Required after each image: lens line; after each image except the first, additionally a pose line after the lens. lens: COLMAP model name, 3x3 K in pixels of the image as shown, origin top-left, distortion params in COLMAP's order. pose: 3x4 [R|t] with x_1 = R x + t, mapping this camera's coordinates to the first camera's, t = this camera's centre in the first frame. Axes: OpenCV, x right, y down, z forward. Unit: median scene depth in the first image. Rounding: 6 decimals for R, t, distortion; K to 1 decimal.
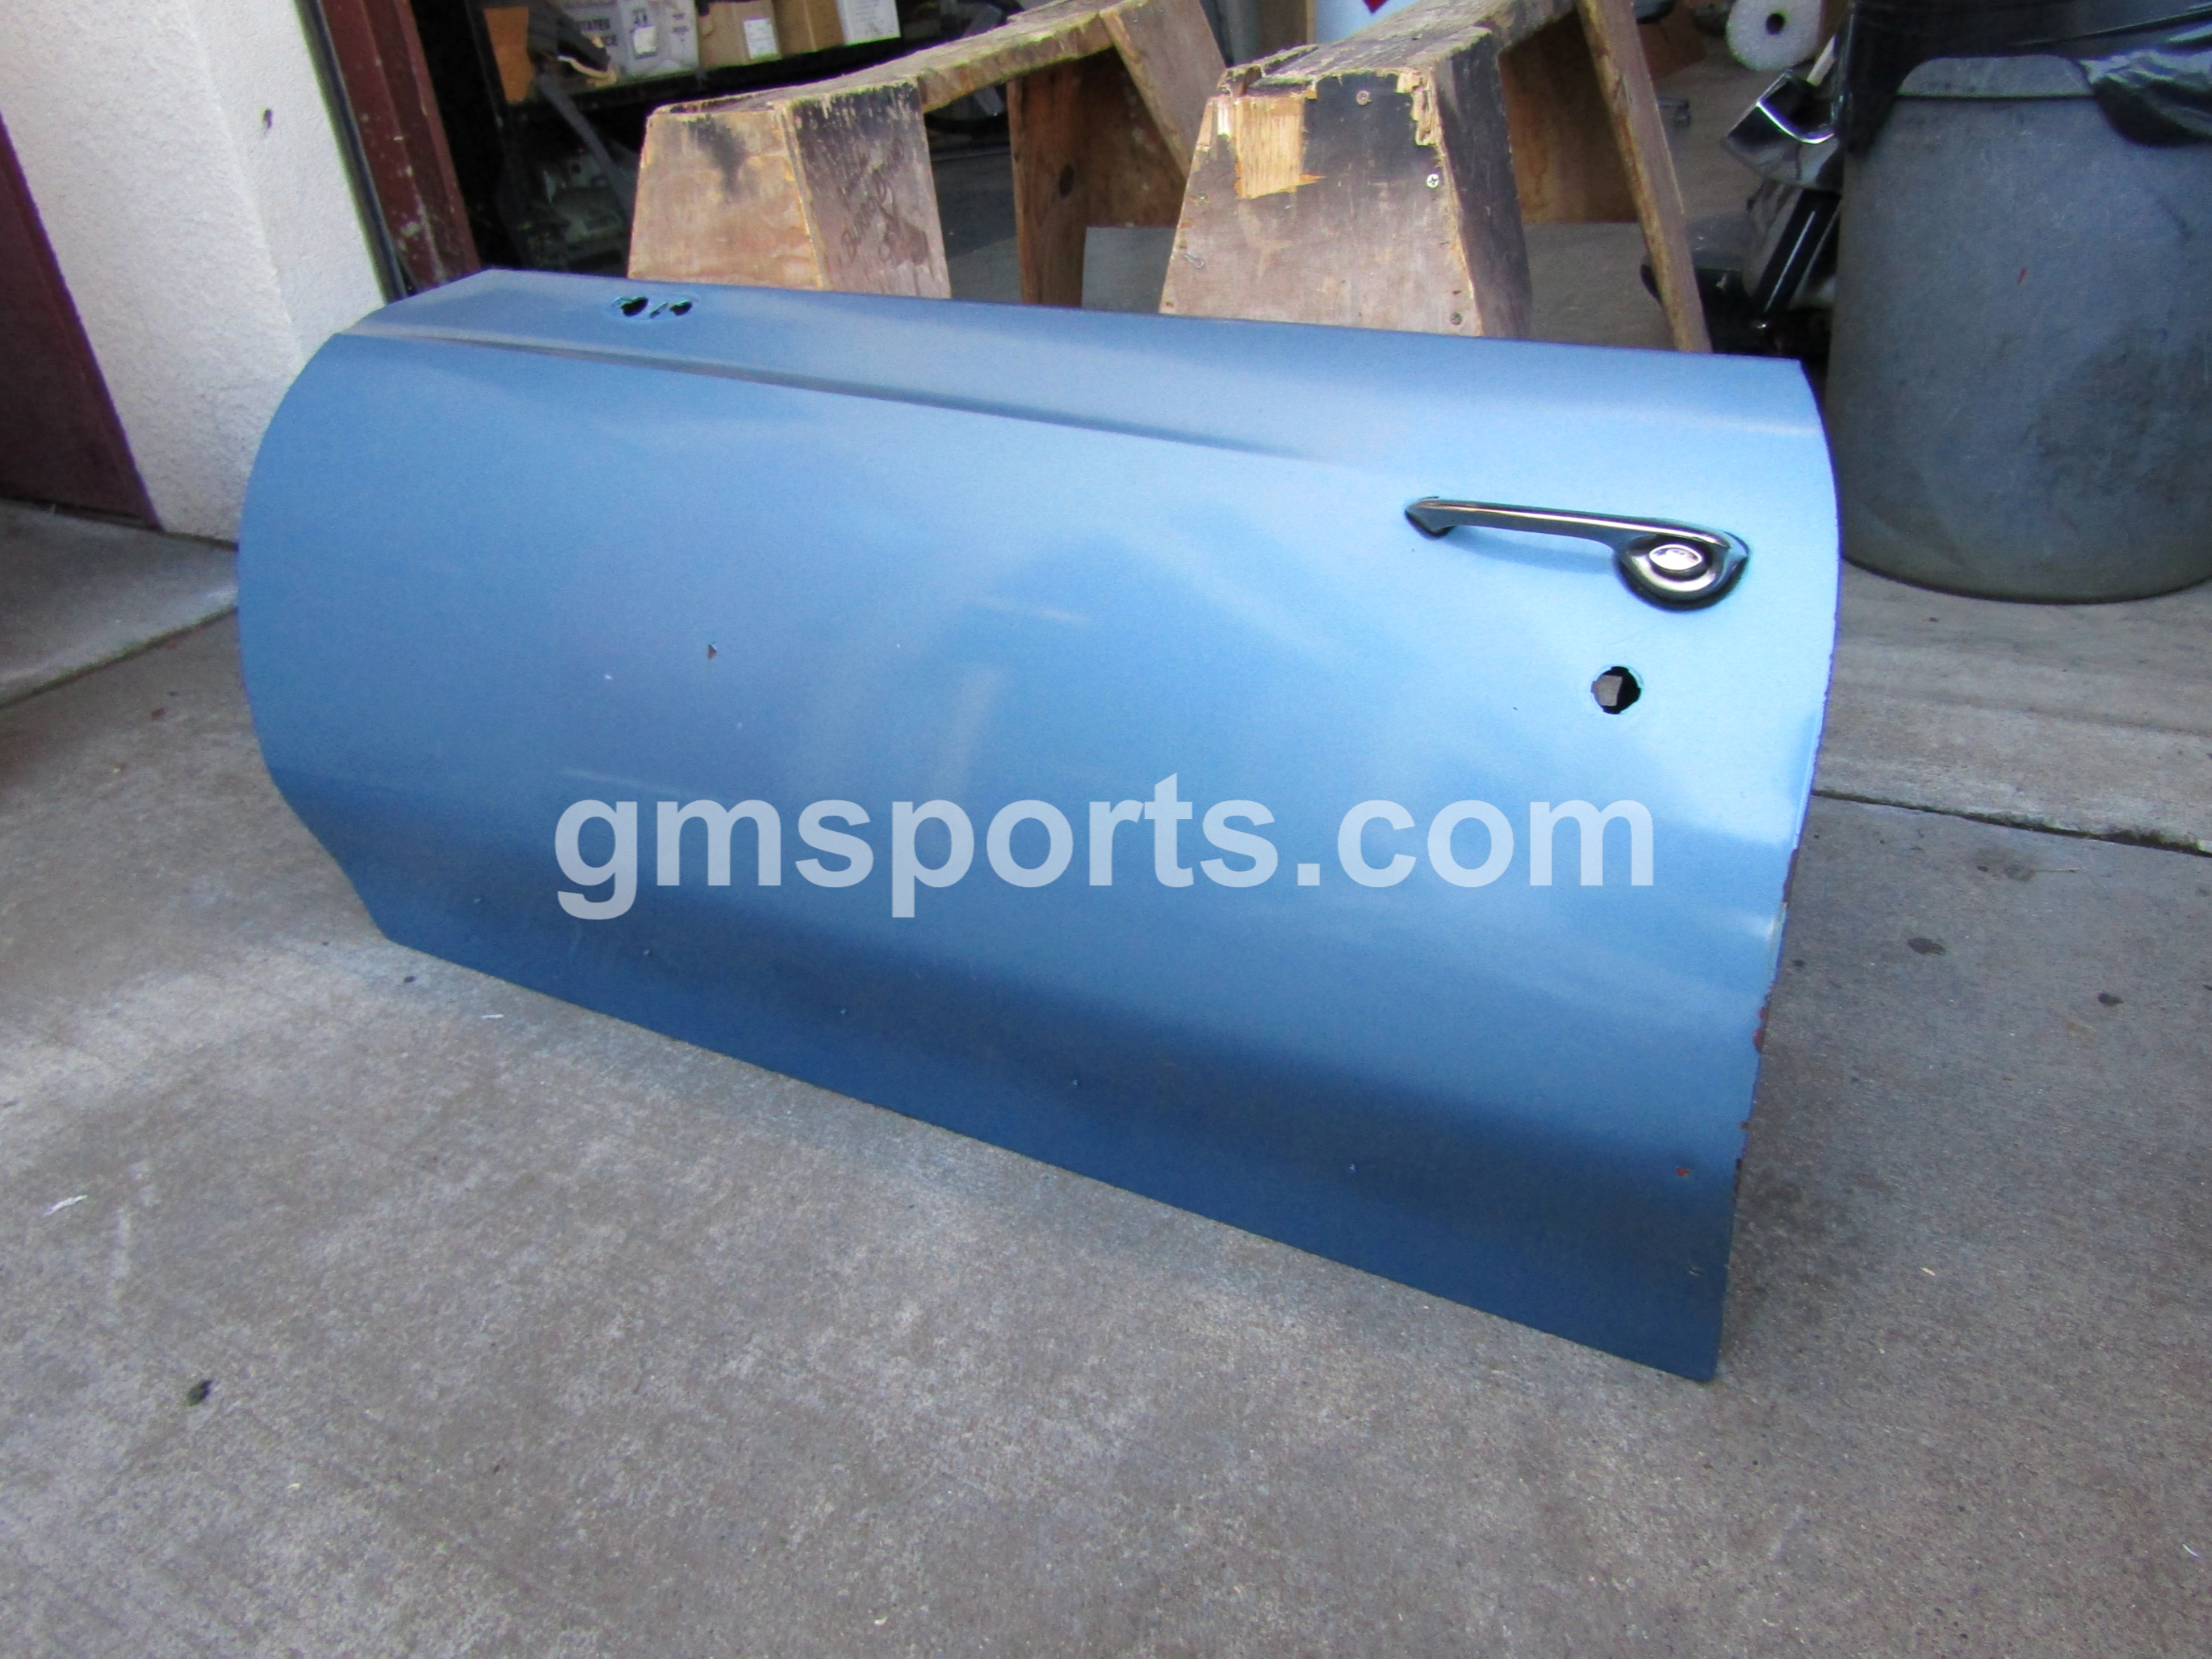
lens RADIAL K [[1581.2, 0, 1104.3], [0, 1581.2, 819.7], [0, 0, 1]] dist [-0.006270, 0.000981]
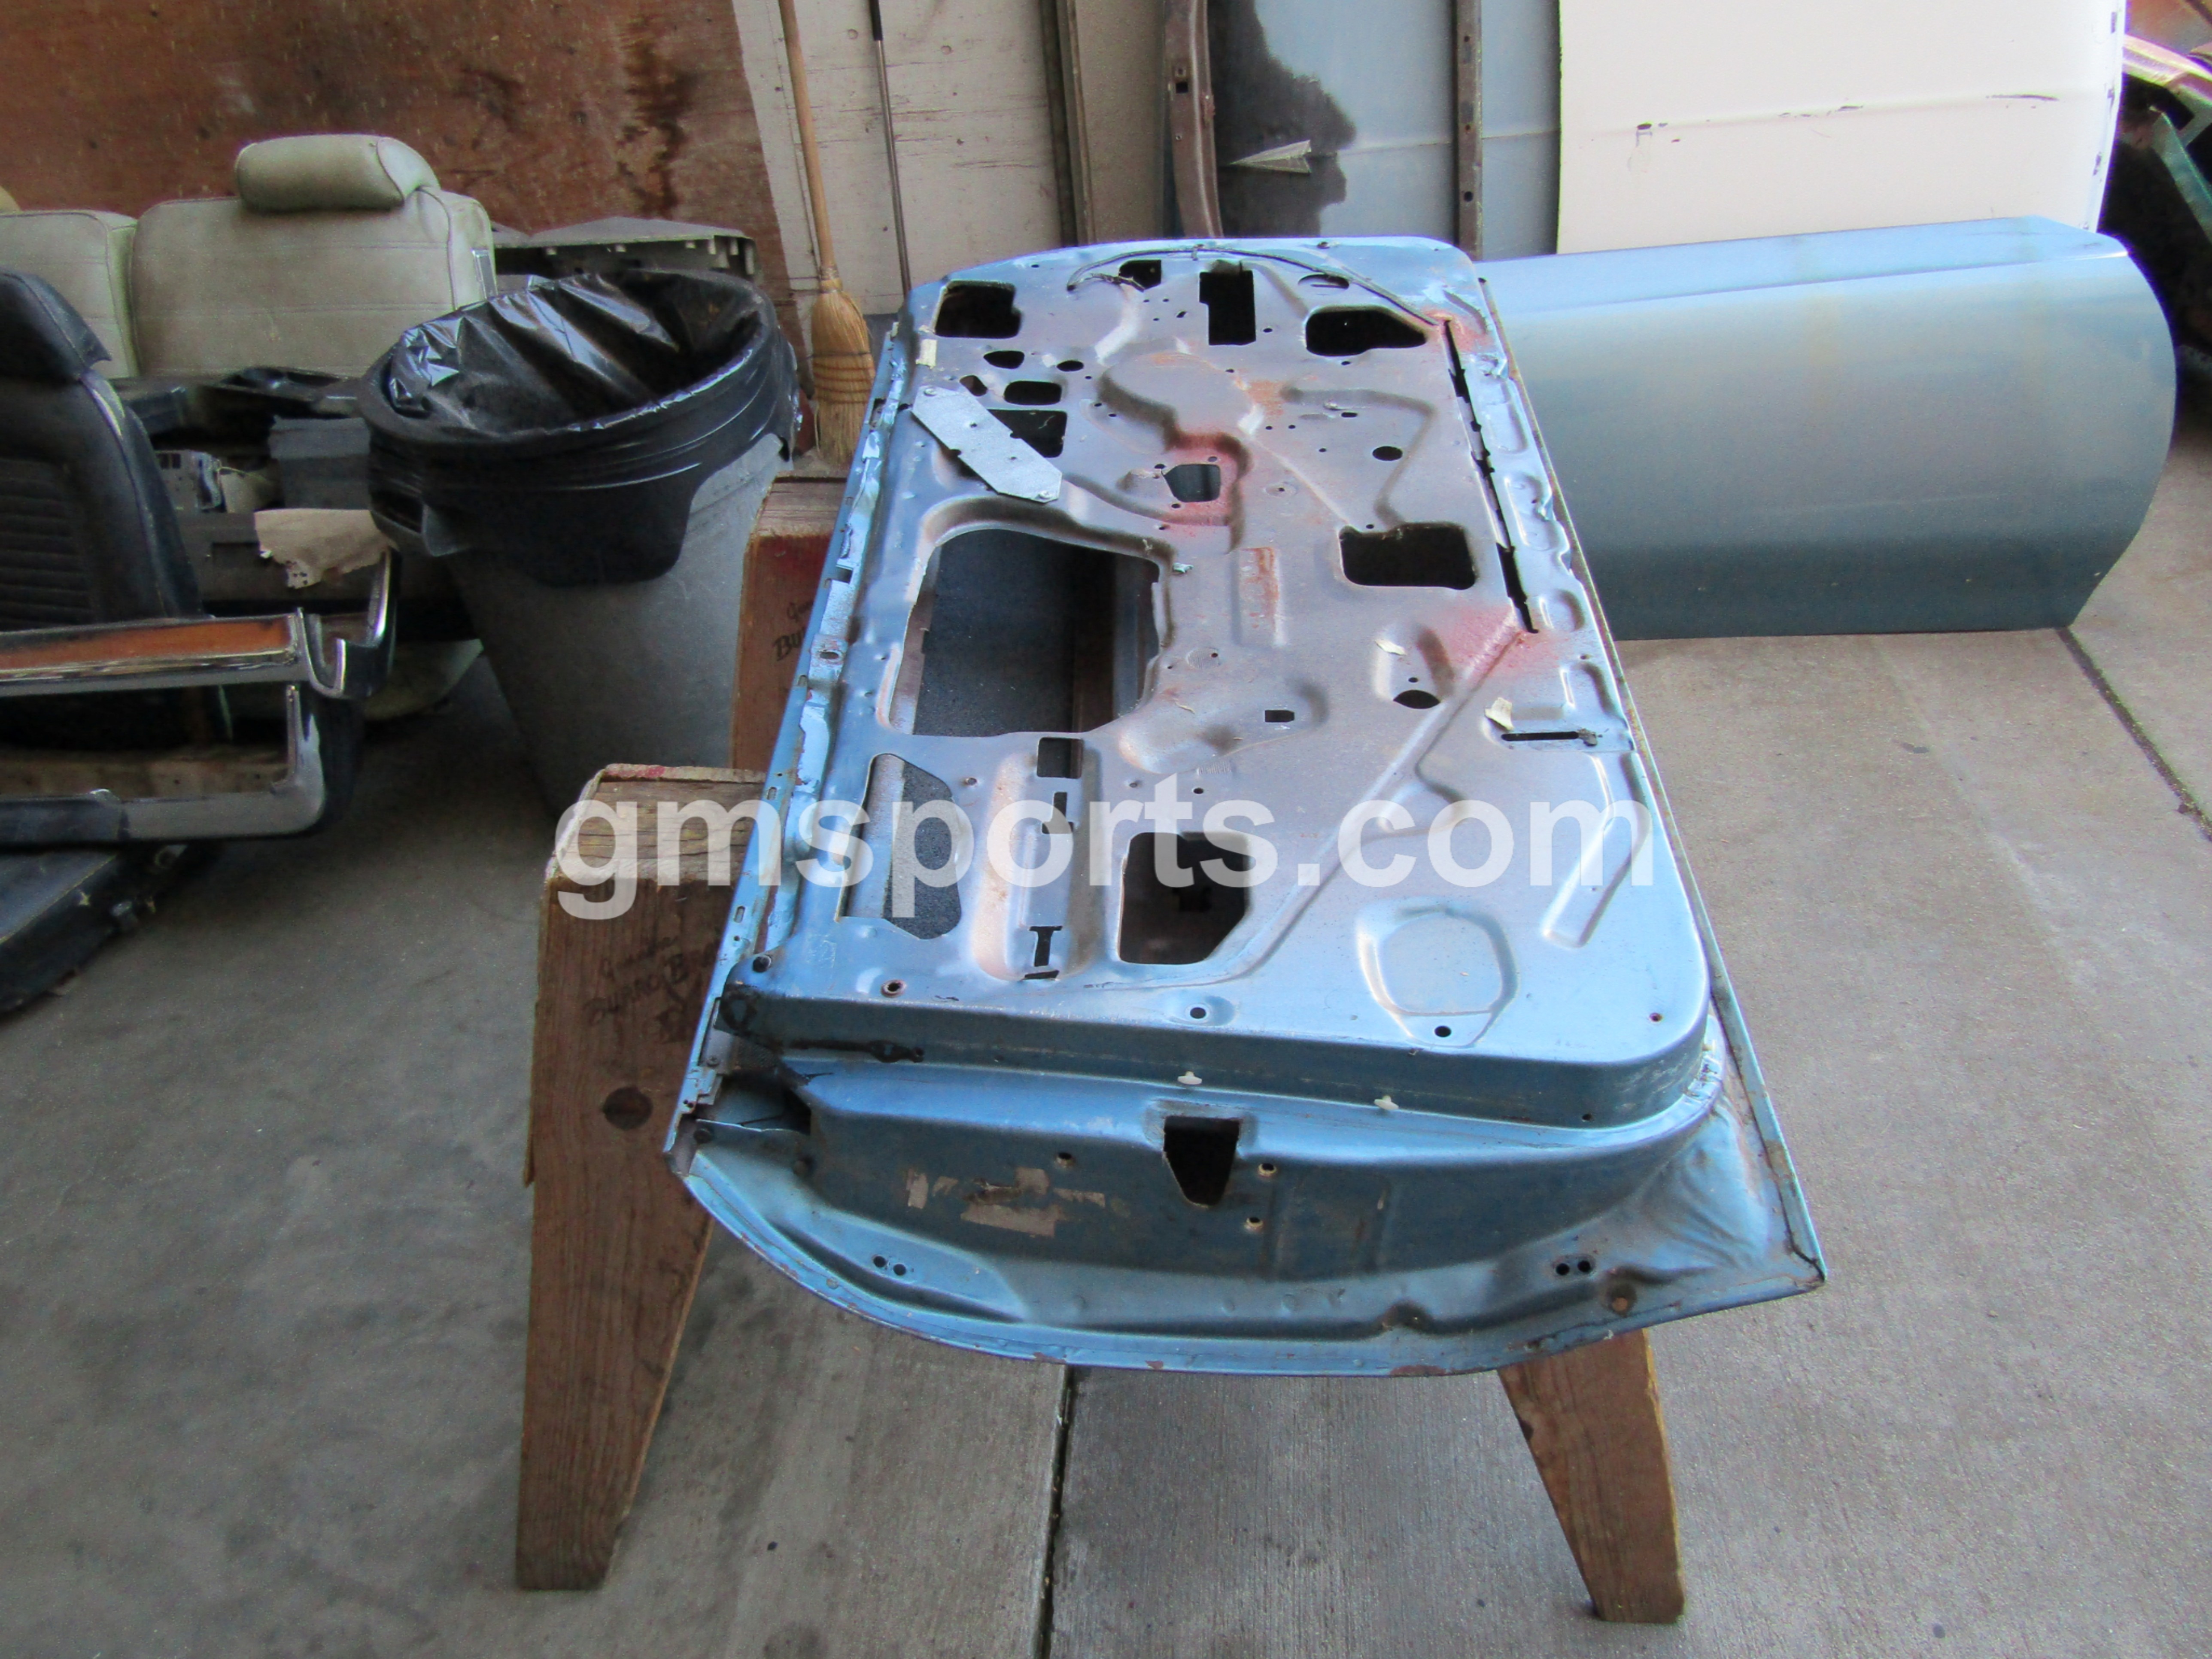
lens RADIAL K [[1581.2, 0, 1103.5], [0, 1581.2, 830.6], [0, 0, 1]] dist [-0.006270, 0.000981]
pose [[-0.409692, -0.477638, 0.777183, -0.798398], [0.545112, 0.554938, 0.628408, -1.103493], [-0.731440, 0.681106, 0.033012, 1.093855]]
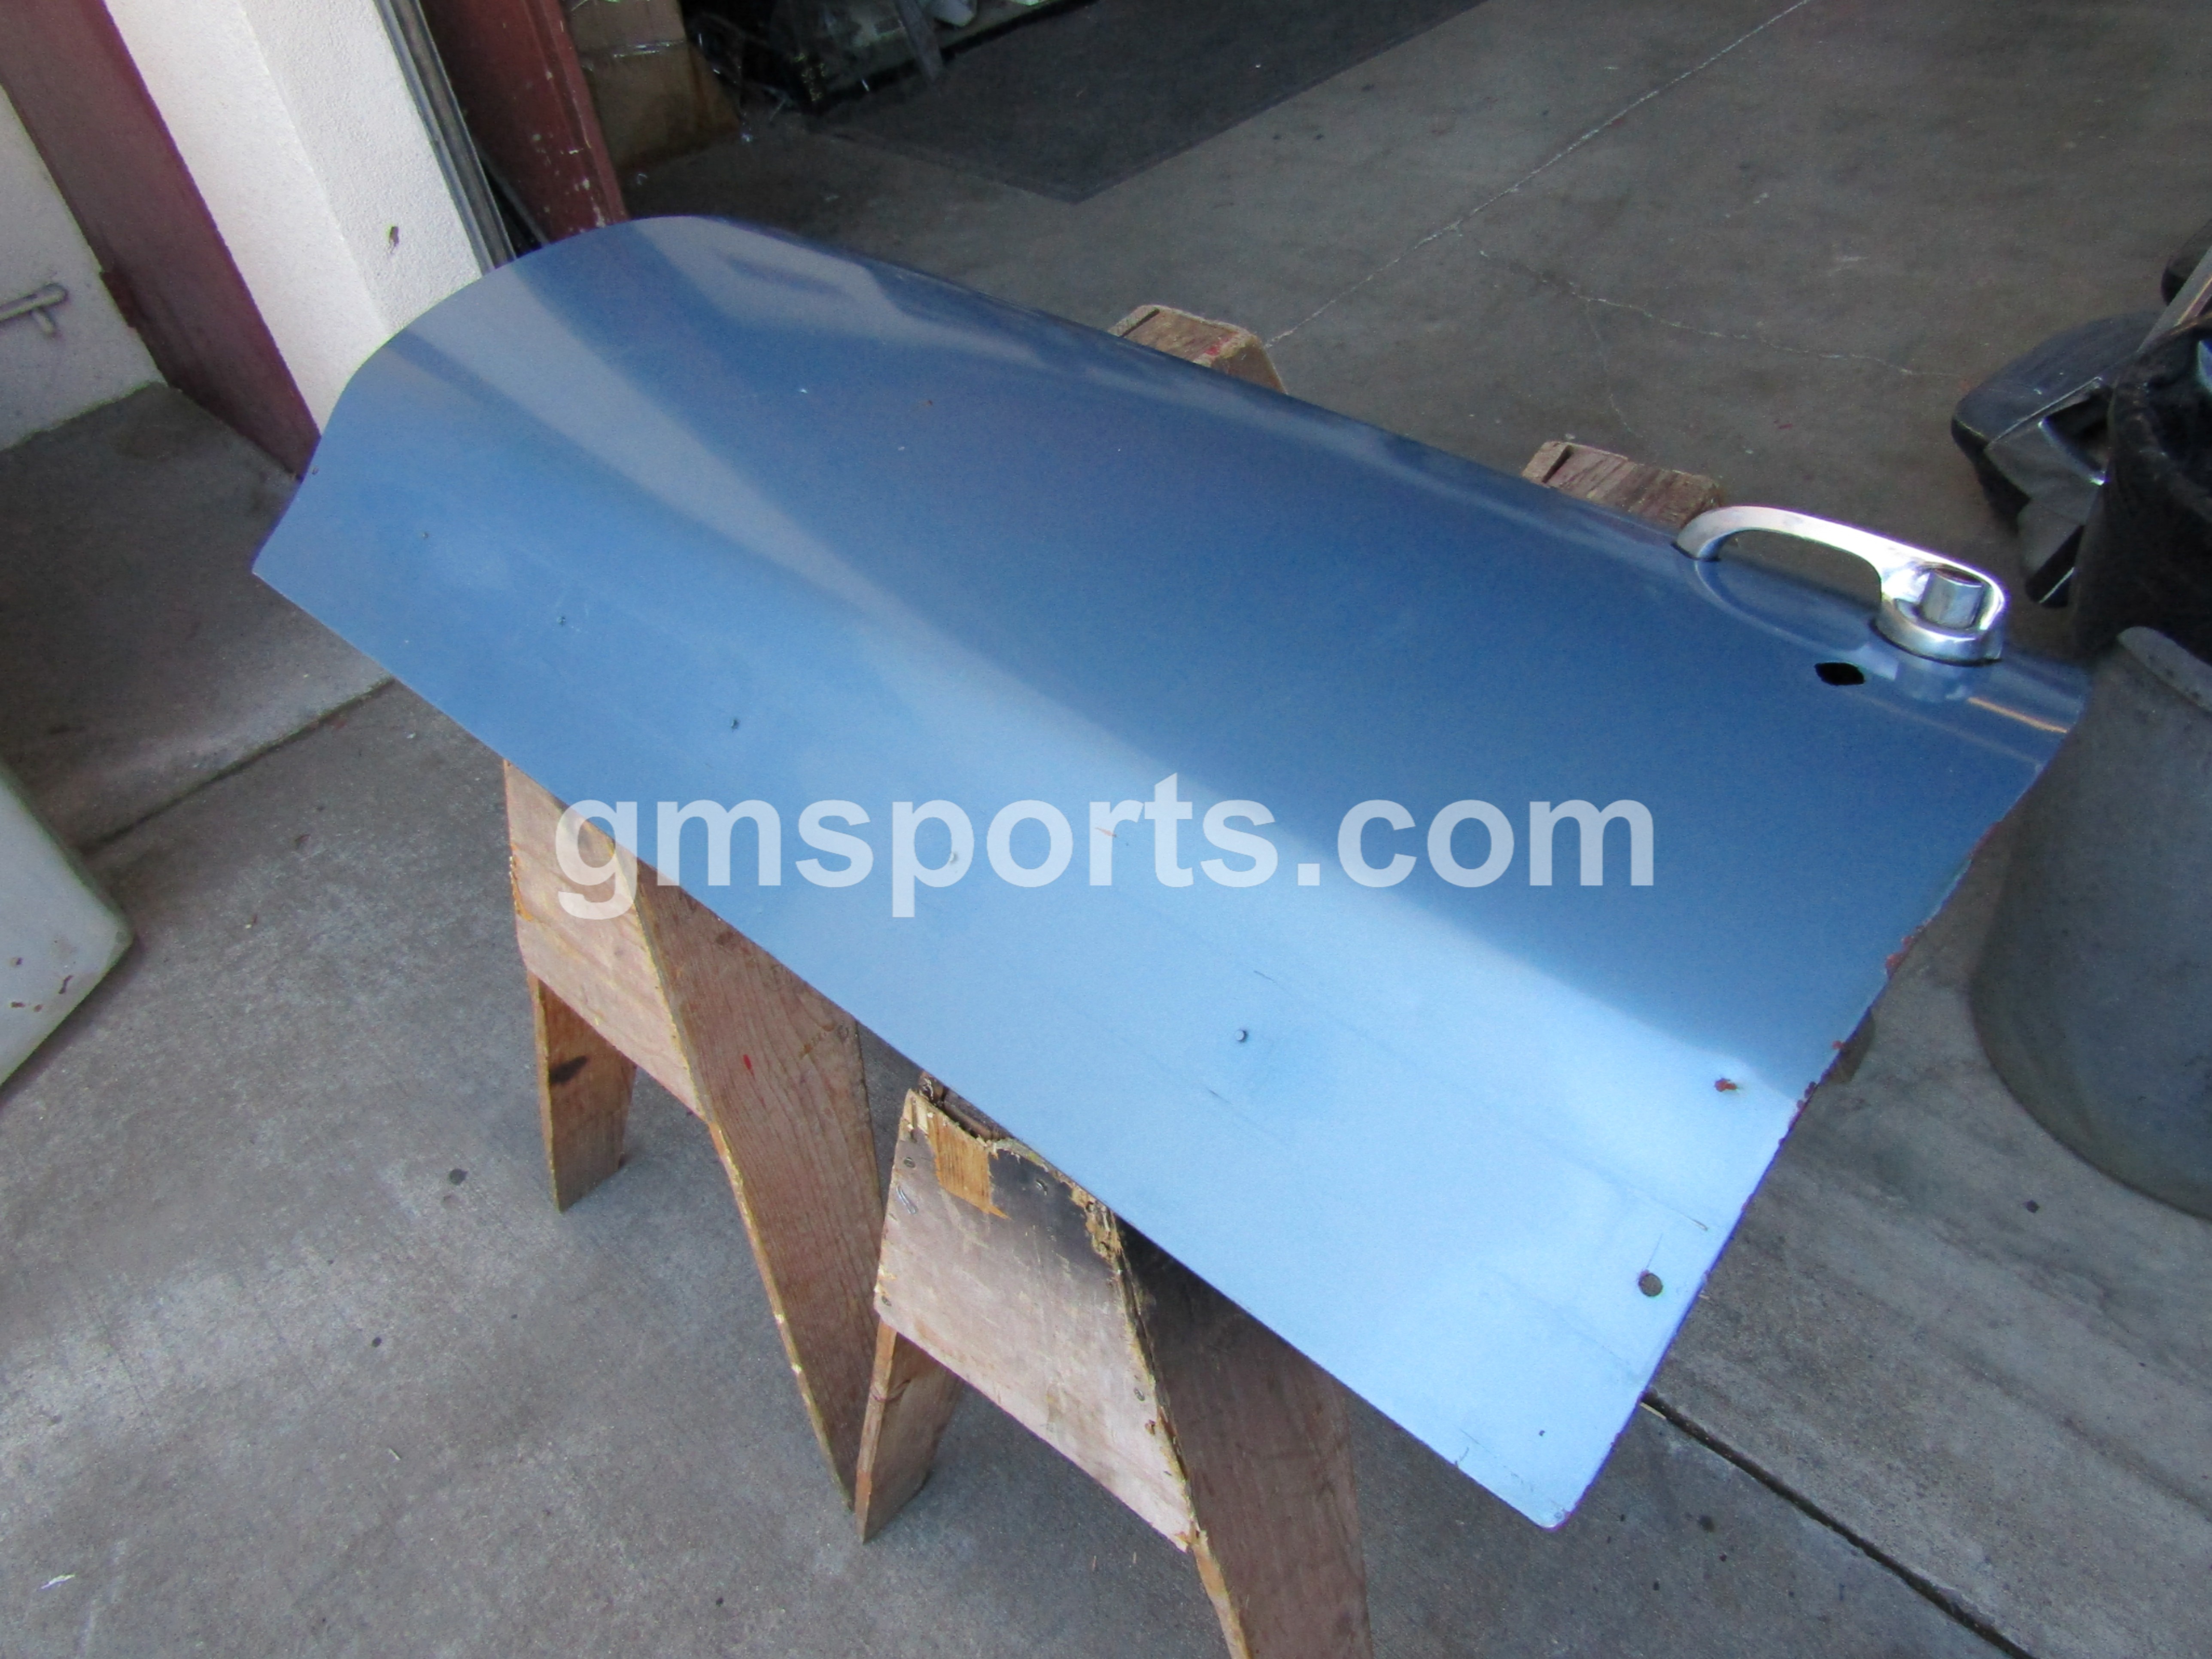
lens RADIAL K [[1581.2, 0, 1100.8], [0, 1581.2, 822.7], [0, 0, 1]] dist [-0.006270, 0.000981]
pose [[0.963388, 0.156915, -0.217396, 0.259420], [-0.096994, 0.959901, 0.263023, -0.645837], [0.249951, -0.232307, 0.939978, 0.177004]]
